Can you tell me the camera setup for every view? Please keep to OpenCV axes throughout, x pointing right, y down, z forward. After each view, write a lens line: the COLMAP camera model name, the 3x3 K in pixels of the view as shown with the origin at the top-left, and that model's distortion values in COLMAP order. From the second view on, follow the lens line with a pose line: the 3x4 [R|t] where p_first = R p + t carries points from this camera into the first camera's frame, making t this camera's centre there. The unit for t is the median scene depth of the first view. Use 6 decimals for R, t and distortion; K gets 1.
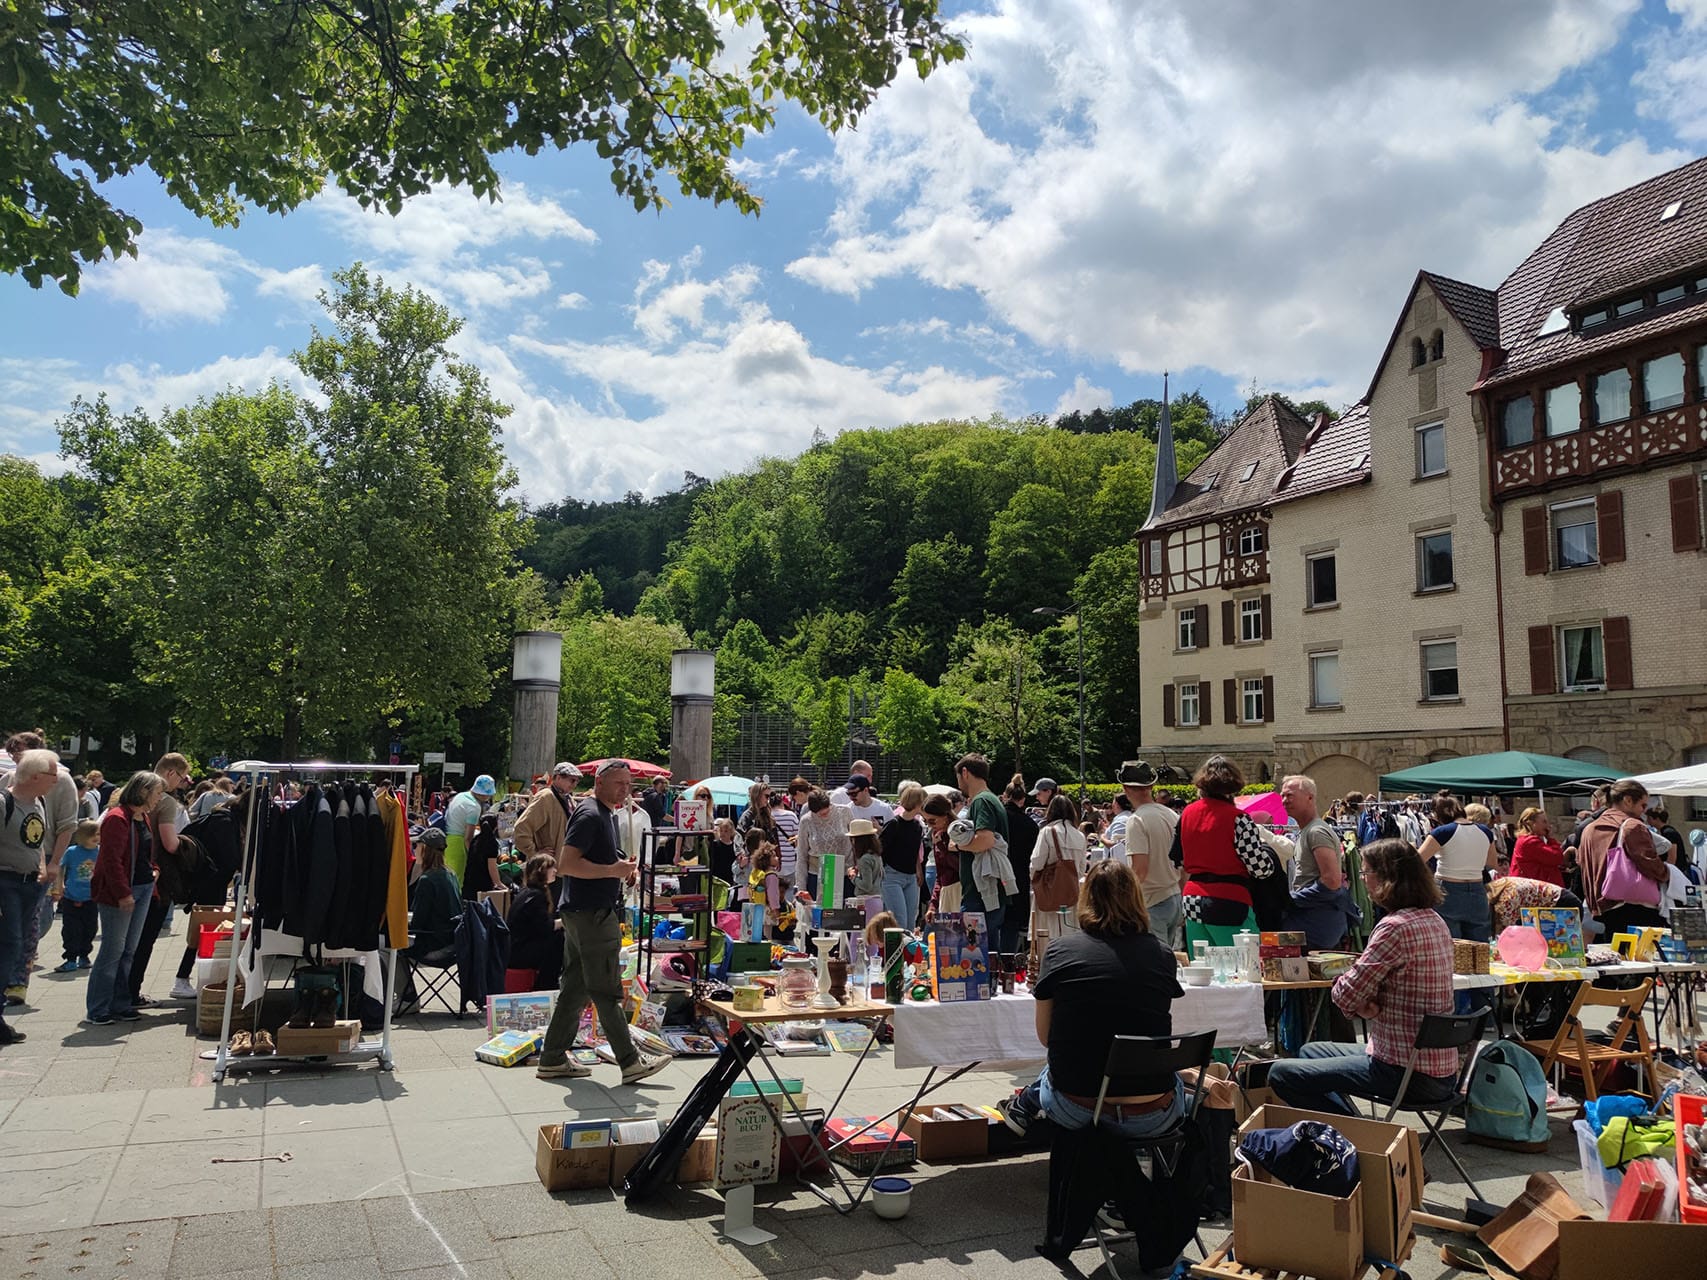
lens RADIAL K [[1214.3, 0, 844.7], [0, 1214.3, 633.3], [0, 0, 1]] dist [0.077823, -0.097889]
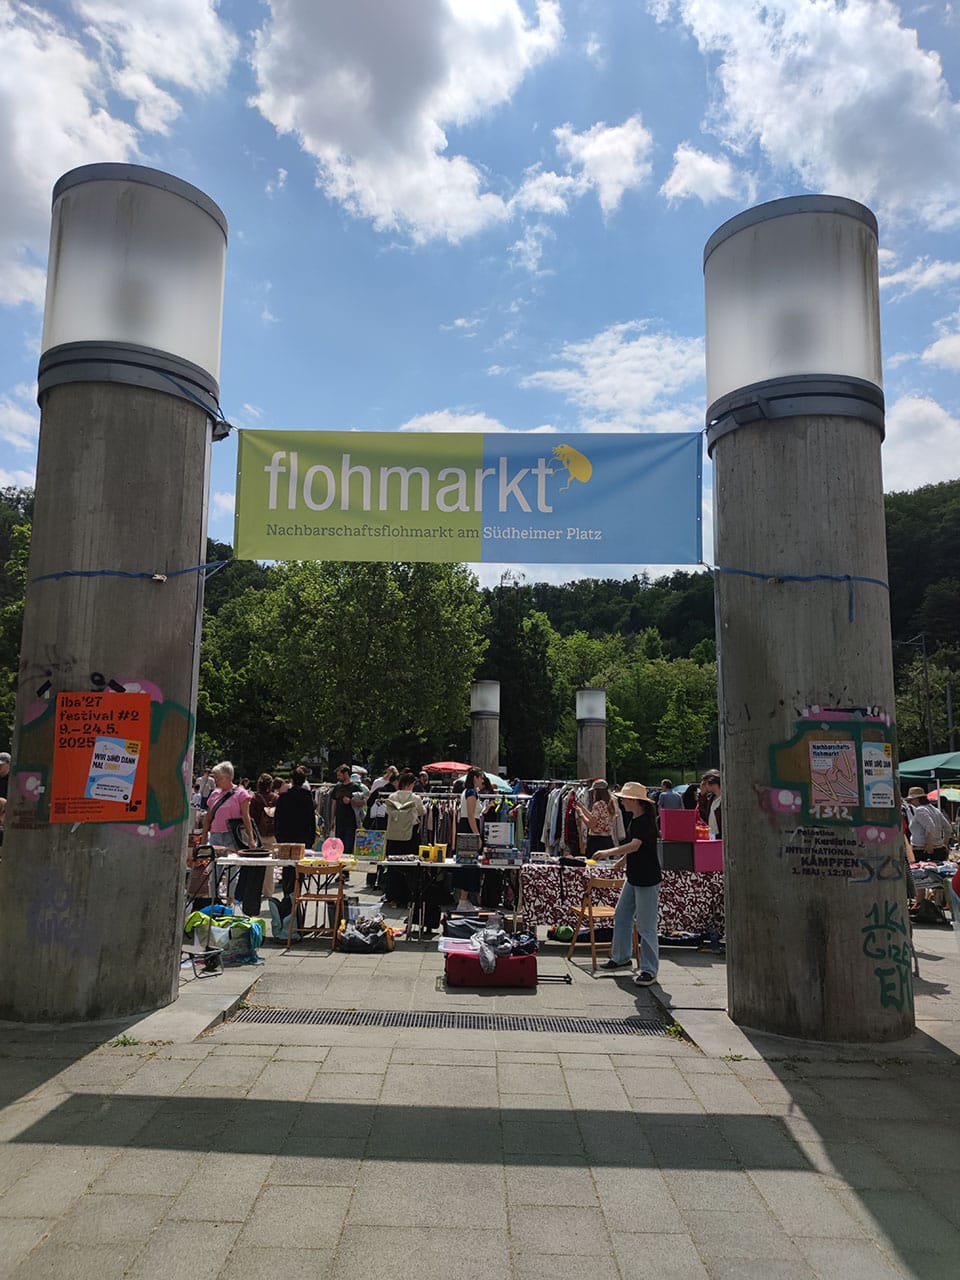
lens RADIAL K [[910.5, 0, 495.7], [0, 910.5, 644.0], [0, 0, 1]] dist [0.077823, -0.097889]
pose [[0.902487, -0.062258, -0.426194, 0.491555], [0.050507, 0.997969, -0.038831, -0.003330], [0.427746, 0.013519, 0.903798, -0.085421]]
